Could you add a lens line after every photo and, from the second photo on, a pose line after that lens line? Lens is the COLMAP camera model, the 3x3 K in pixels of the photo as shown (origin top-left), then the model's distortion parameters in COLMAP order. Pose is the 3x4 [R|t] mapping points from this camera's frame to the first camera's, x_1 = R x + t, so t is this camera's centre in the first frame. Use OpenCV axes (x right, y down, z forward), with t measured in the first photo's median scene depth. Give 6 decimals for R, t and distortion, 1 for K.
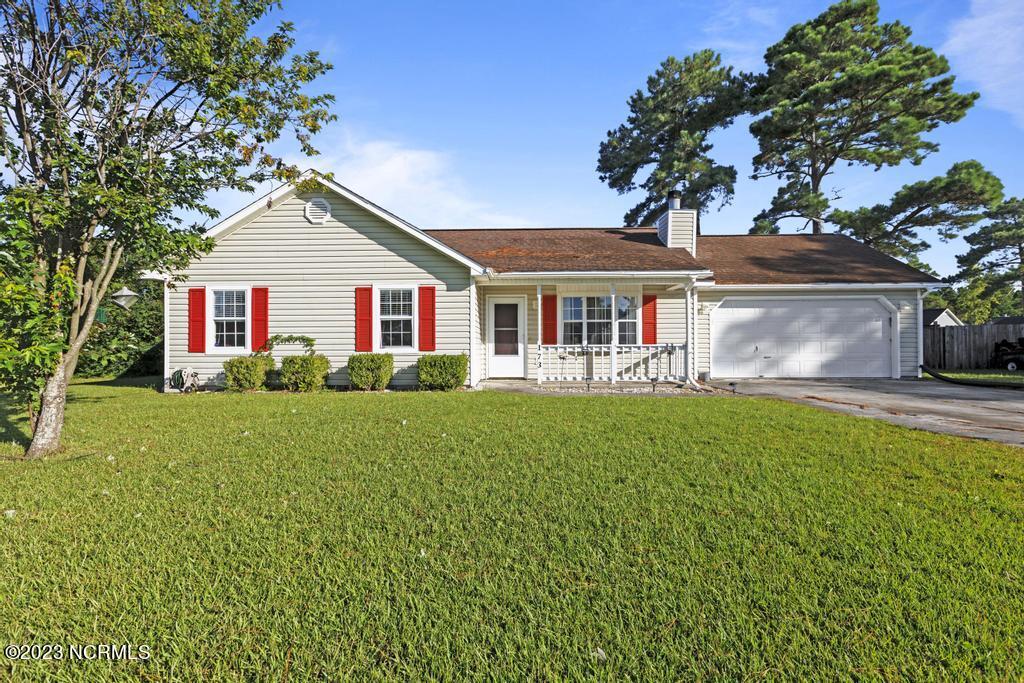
lens RADIAL K [[468.1, 0, 510.4], [0, 468.1, 335.4], [0, 0, 1]] dist [0.018316, 0.001074]
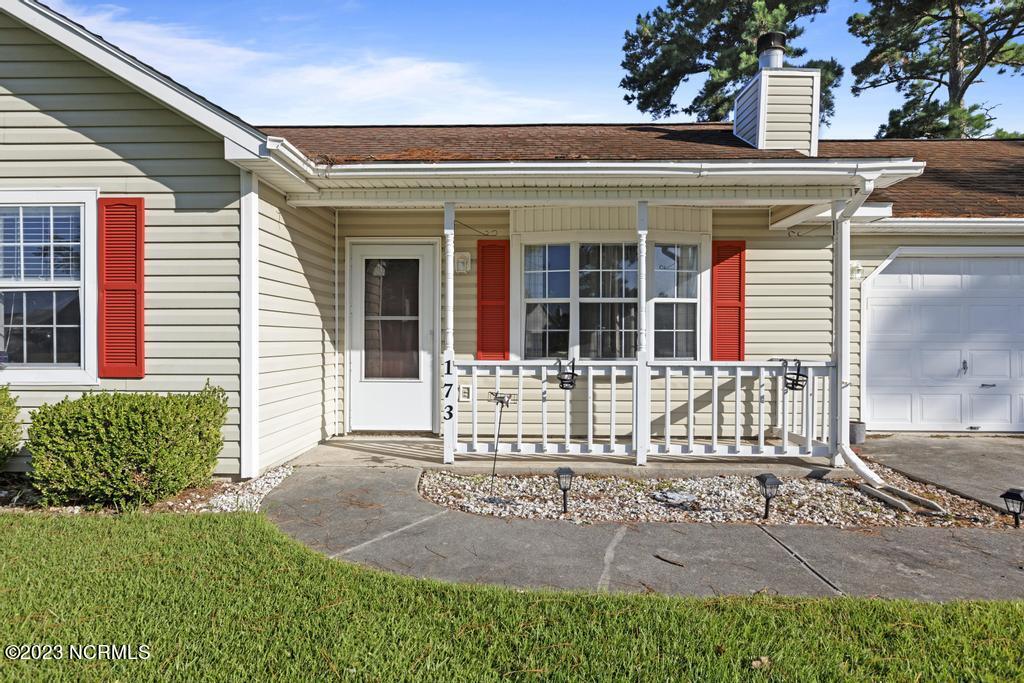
lens RADIAL K [[565.3, 0, 514.2], [0, 565.3, 339.1], [0, 0, 1]] dist [0.002863, -0.001843]
pose [[0.999965, 0.005943, -0.005831, 0.106754], [-0.005810, 0.999726, 0.022654, -0.007077], [0.005964, -0.022619, 0.999726, 0.486756]]
